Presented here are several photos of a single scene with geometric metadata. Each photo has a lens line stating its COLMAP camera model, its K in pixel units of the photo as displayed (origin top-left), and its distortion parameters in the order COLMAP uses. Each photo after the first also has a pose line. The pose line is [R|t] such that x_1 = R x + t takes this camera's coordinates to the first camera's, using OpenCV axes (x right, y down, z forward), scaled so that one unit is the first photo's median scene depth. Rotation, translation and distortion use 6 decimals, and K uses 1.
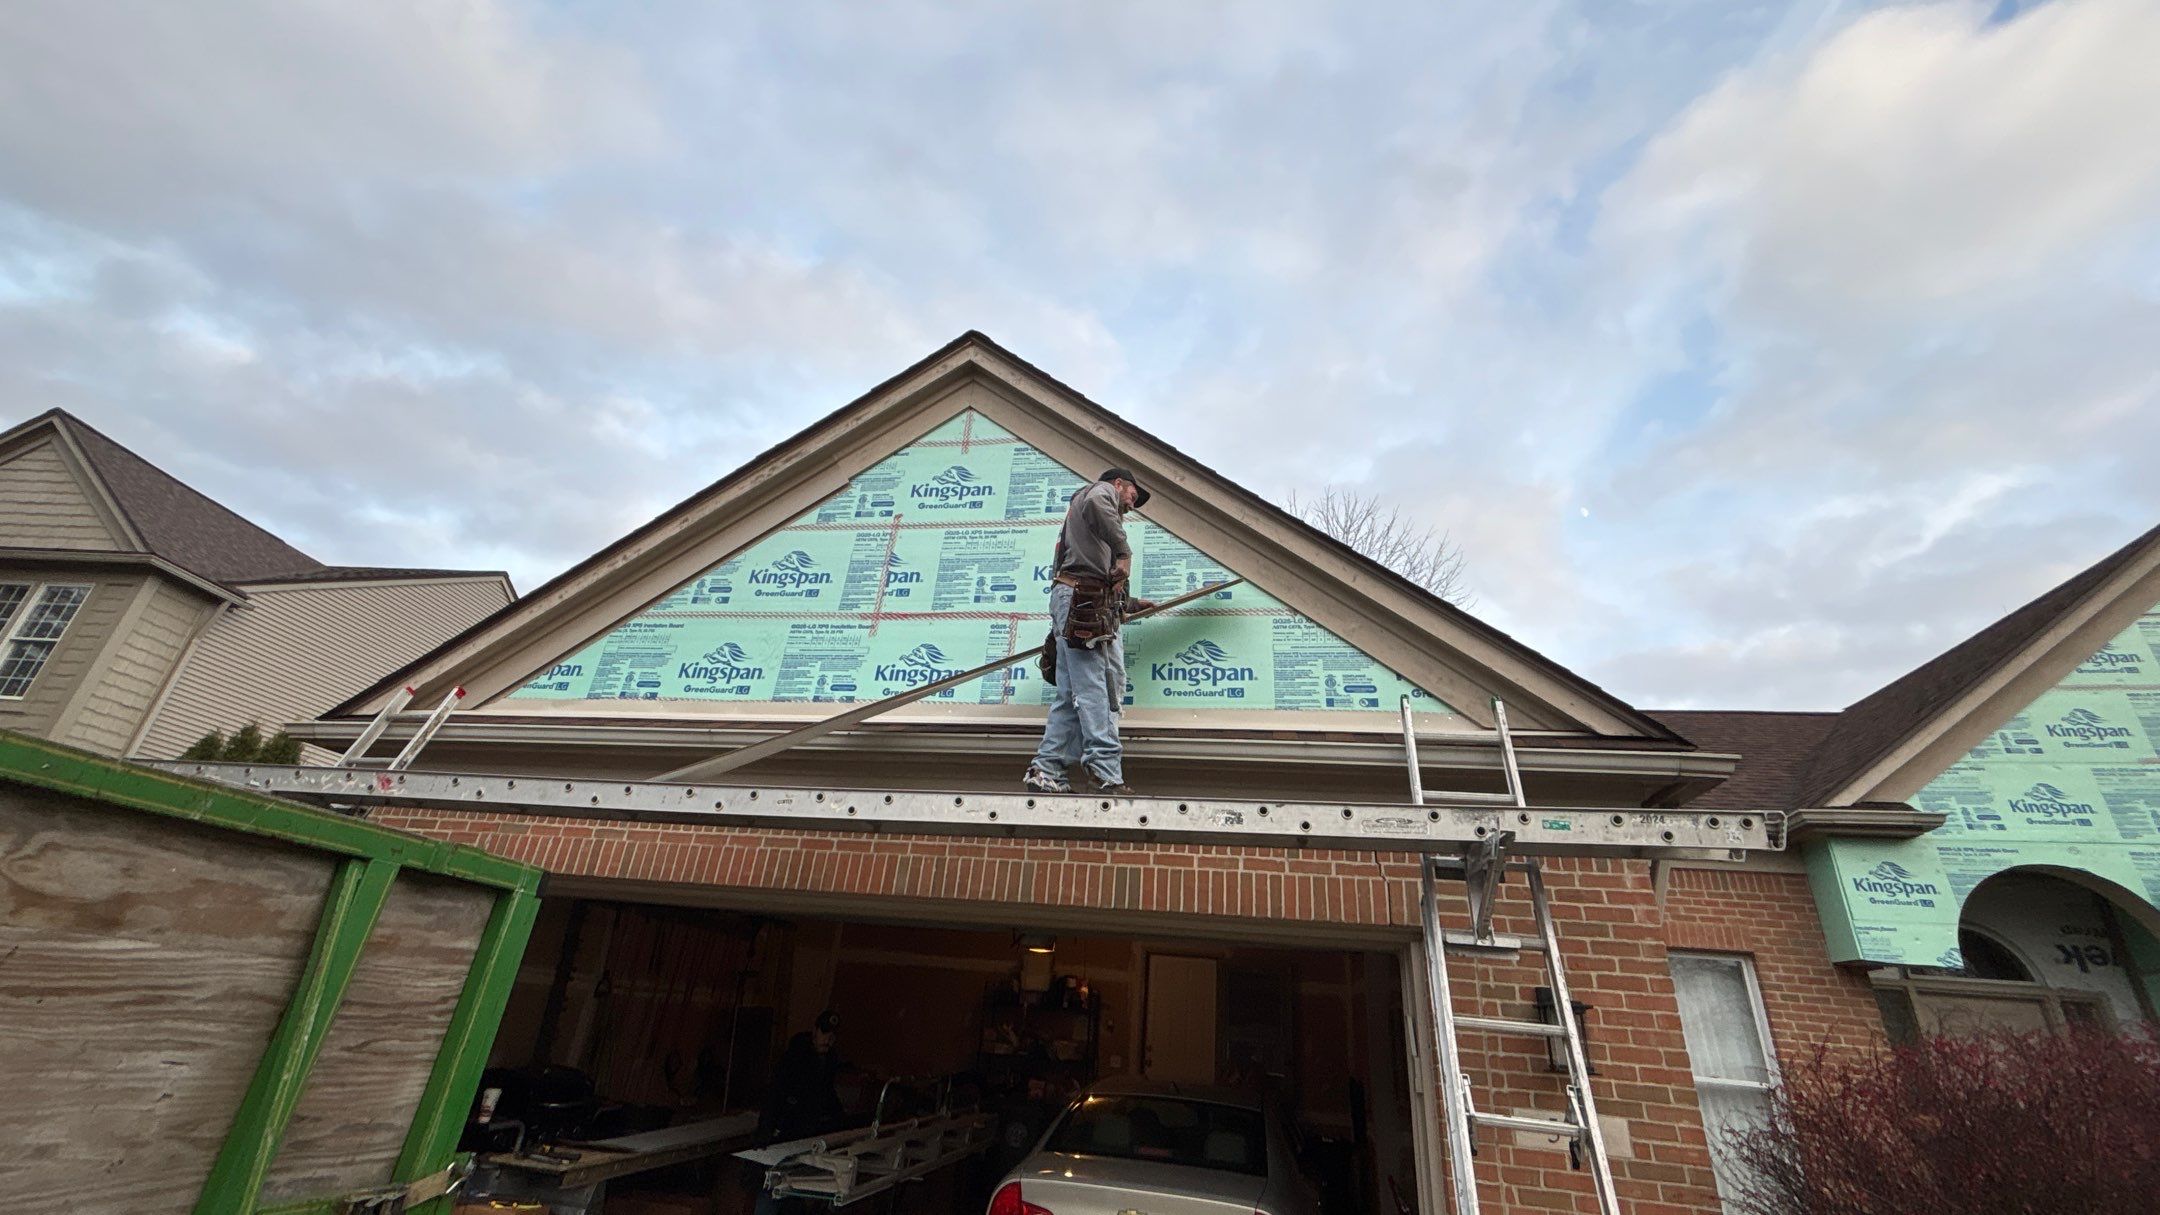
lens RADIAL K [[863.7, 0, 1069.5], [0, 863.7, 608.8], [0, 0, 1]] dist [-0.002550, -0.000002]
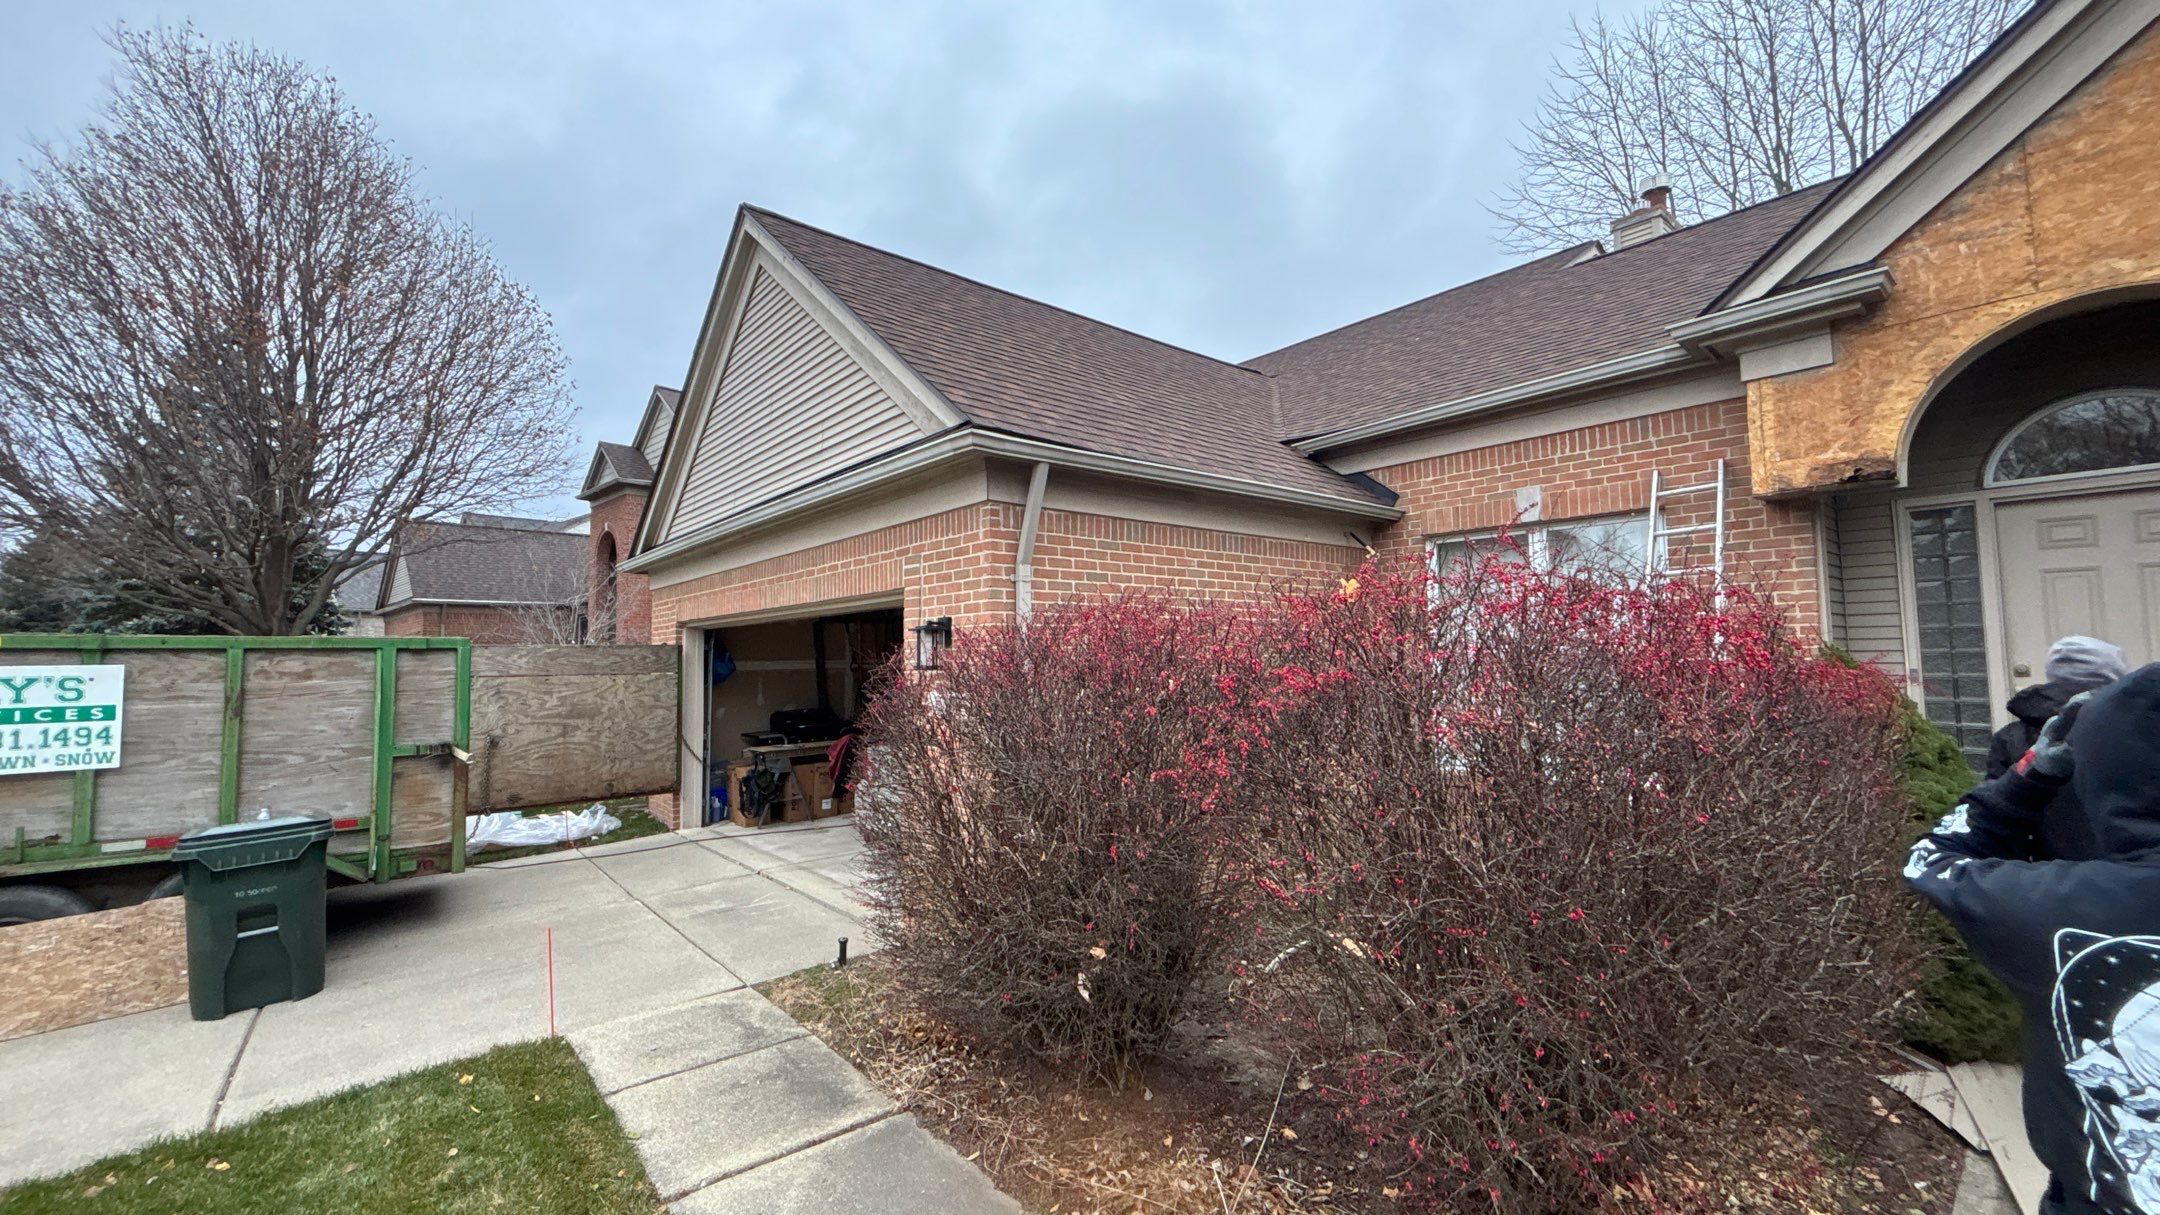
lens RADIAL K [[863.7, 0, 1083.5], [0, 863.7, 599.4], [0, 0, 1]] dist [-0.002550, -0.000002]
pose [[0.771663, -0.138831, -0.620695, 1.096814], [0.351233, 0.906607, 0.233880, 0.108422], [0.530256, -0.398485, 0.748357, 0.043222]]
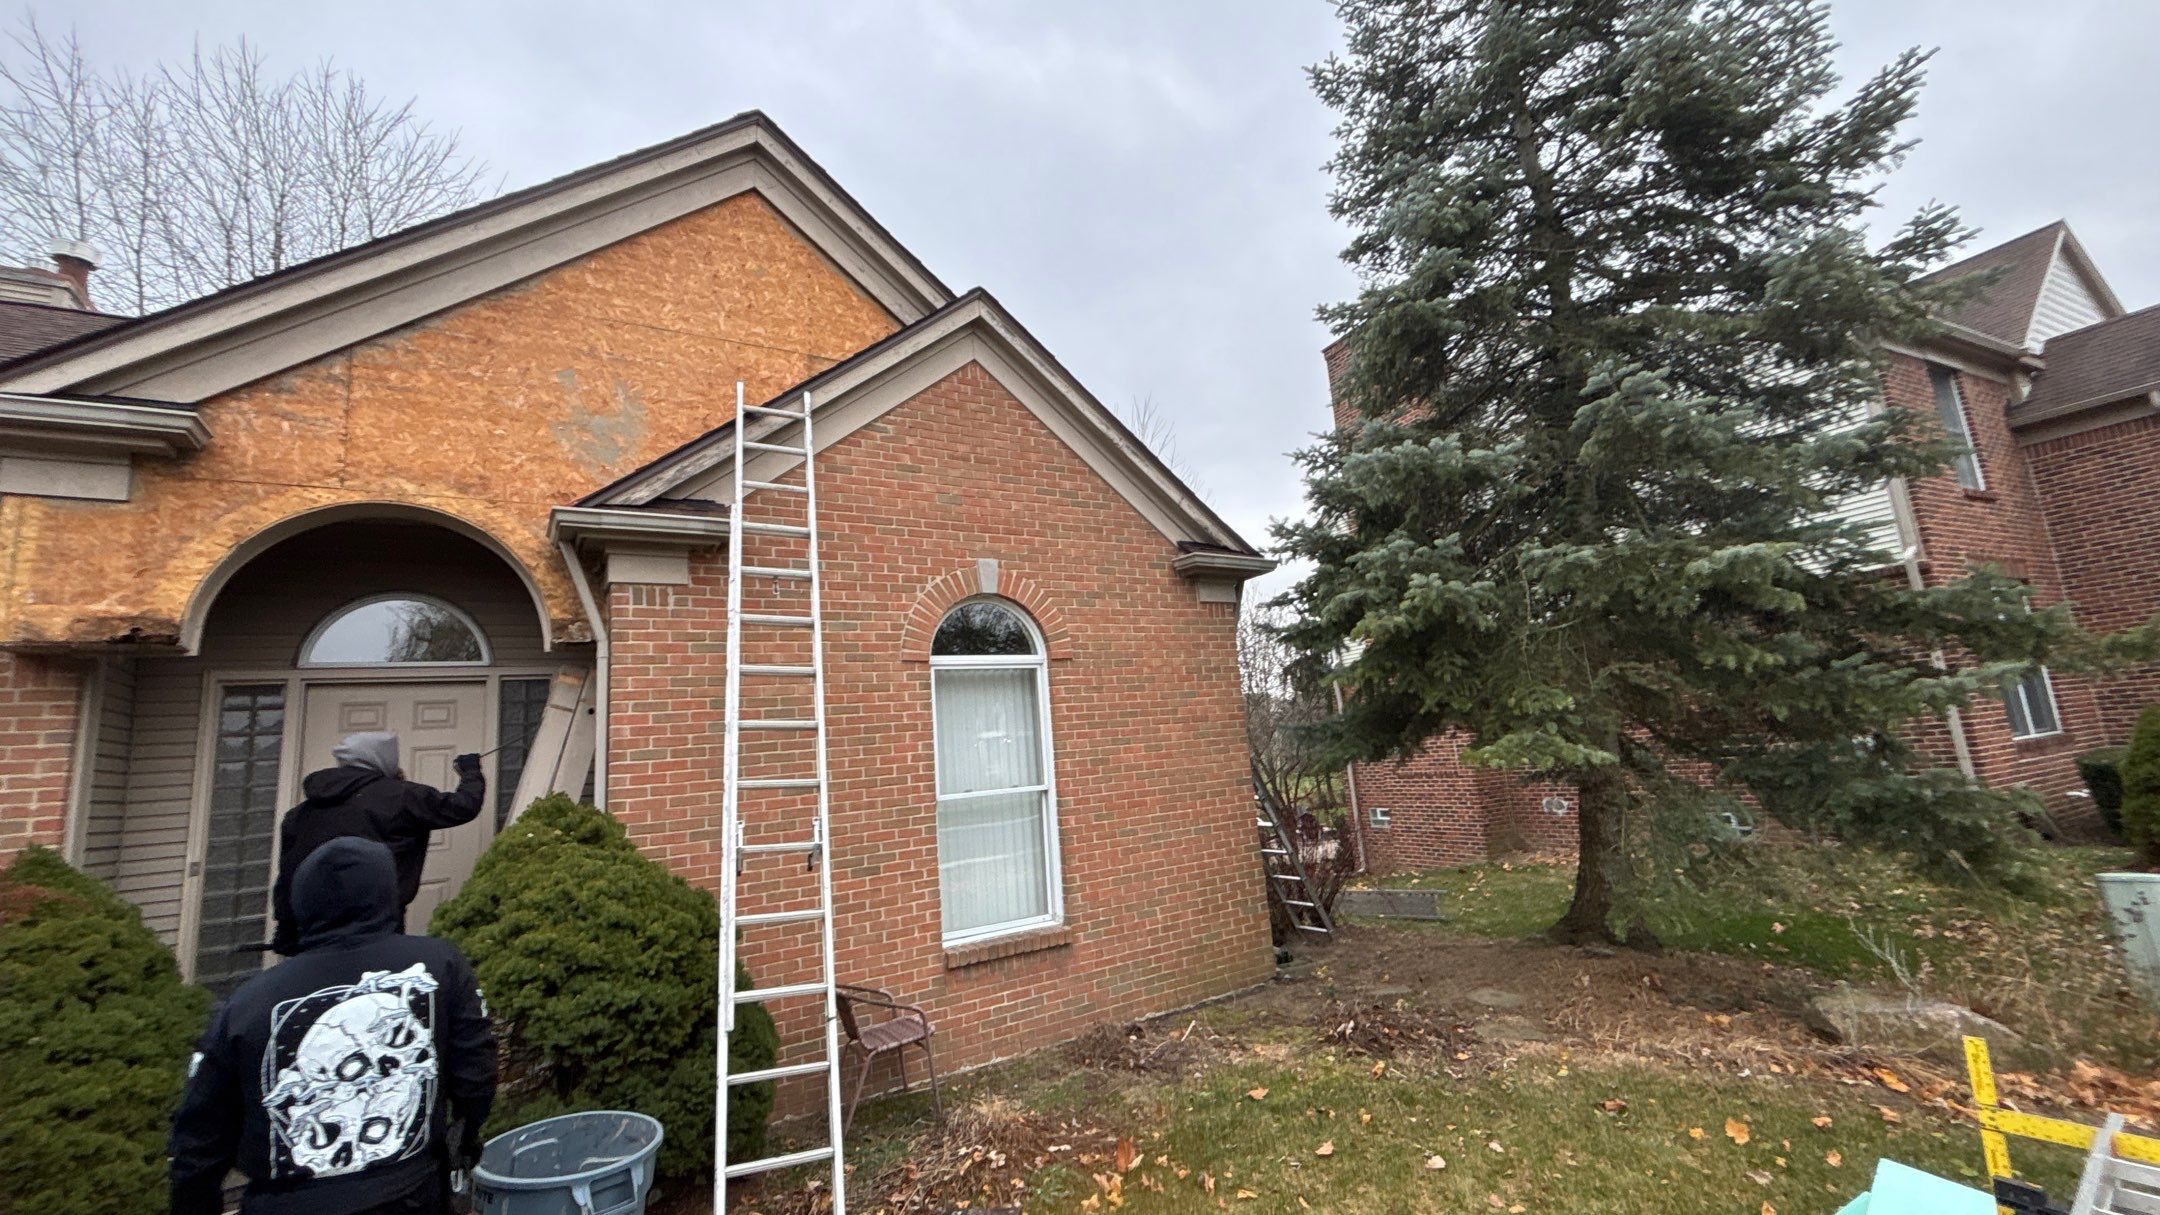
lens RADIAL K [[863.7, 0, 1077.3], [0, 863.7, 617.2], [0, 0, 1]] dist [-0.002550, -0.000002]
pose [[0.719833, -0.031036, 0.693453, 1.249356], [-0.171346, 0.960142, 0.220836, 0.155474], [-0.672667, -0.277785, 0.685824, 0.109934]]
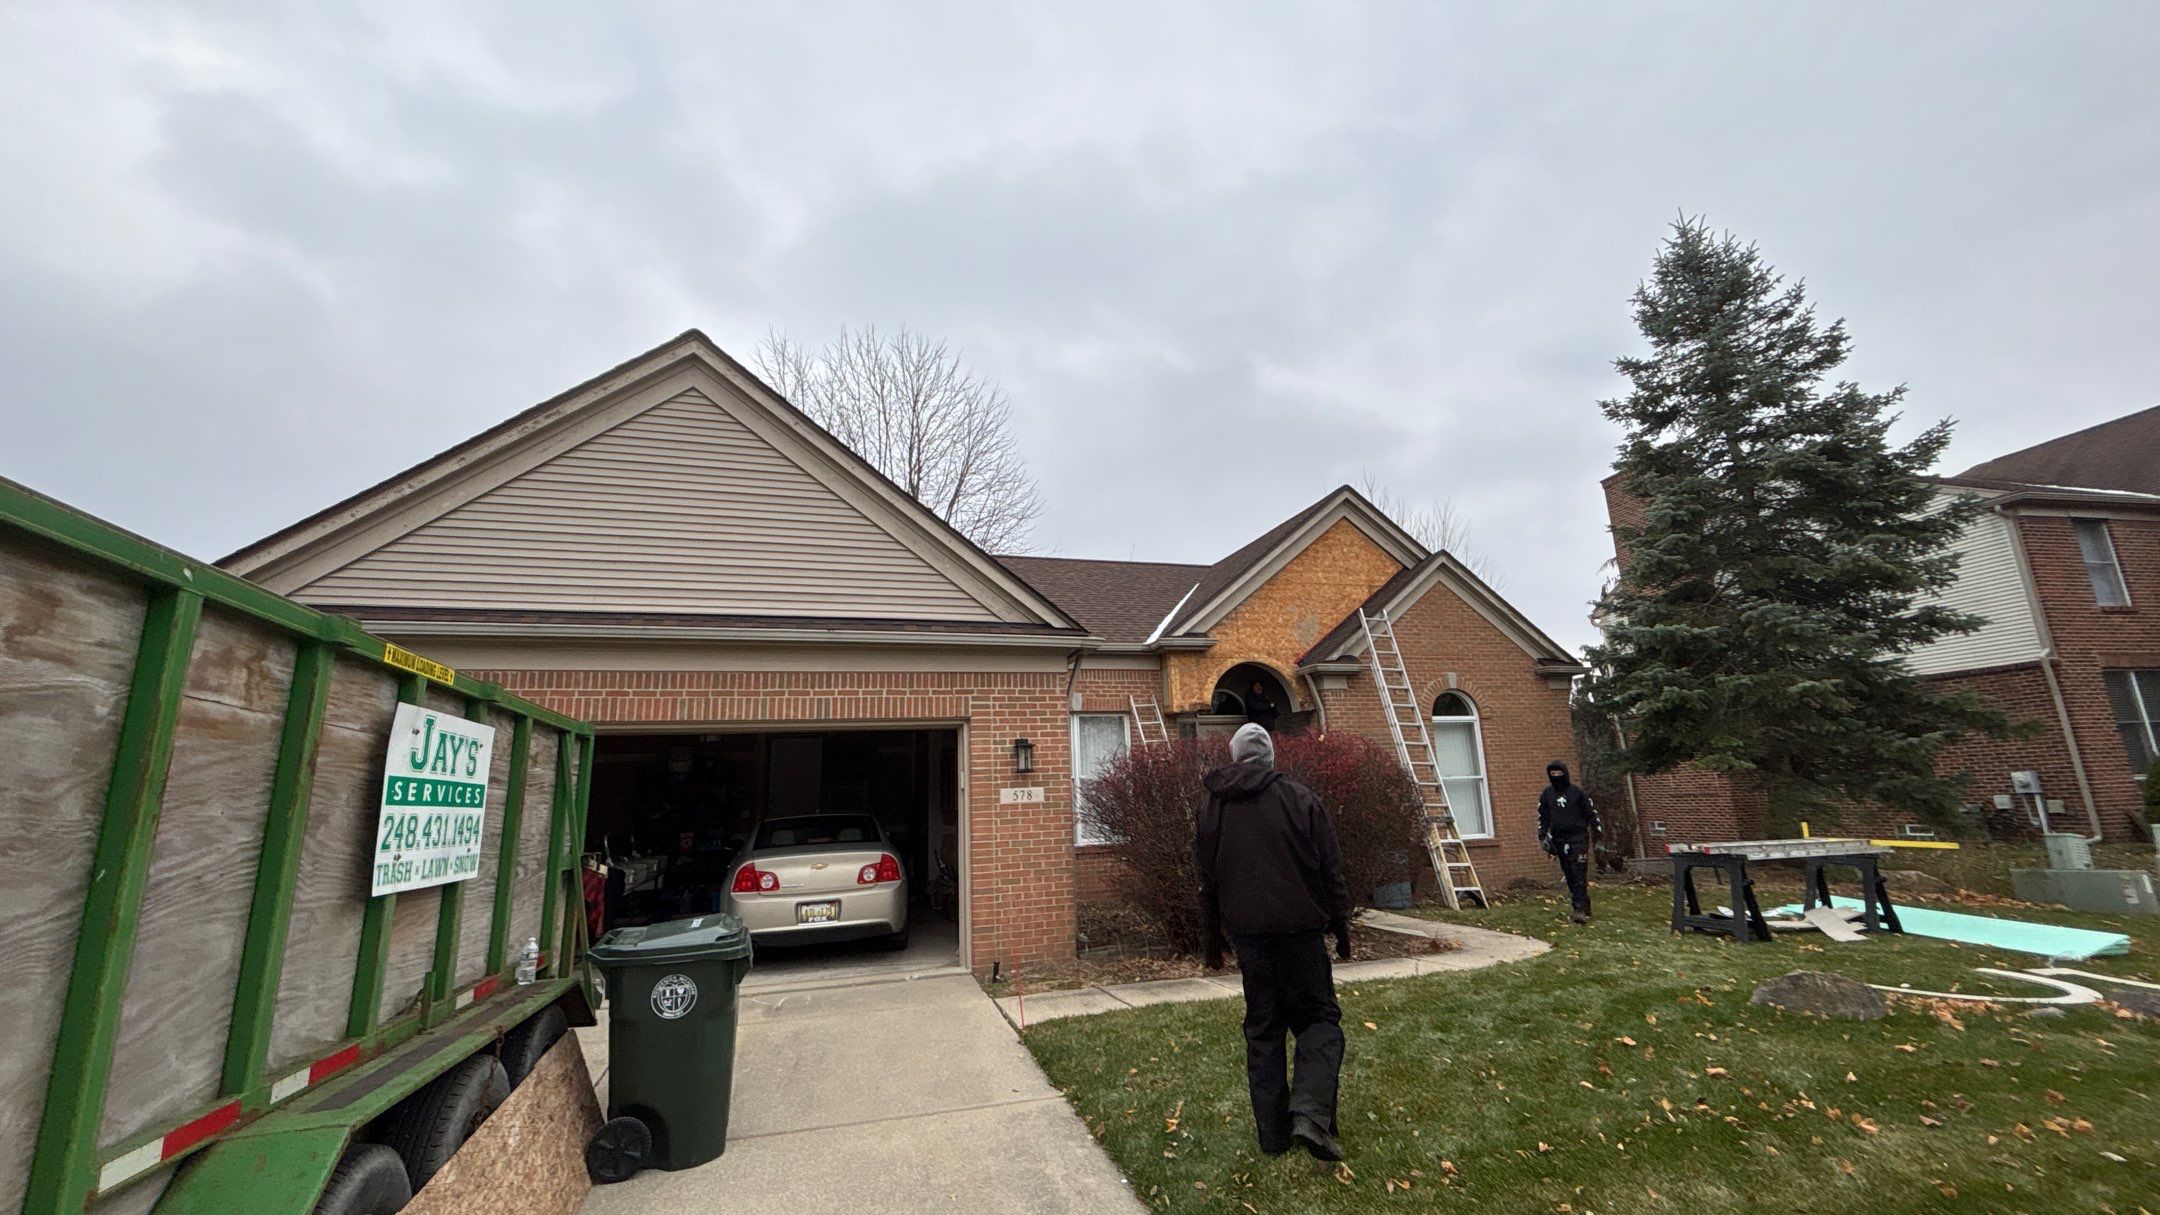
lens RADIAL K [[863.7, 0, 1078.3], [0, 863.7, 609.9], [0, 0, 1]] dist [-0.002550, -0.000002]
pose [[0.872845, -0.011410, 0.487864, -0.269710], [-0.108333, 0.970251, 0.216512, -0.264731], [-0.475821, -0.241833, 0.845642, -0.606896]]
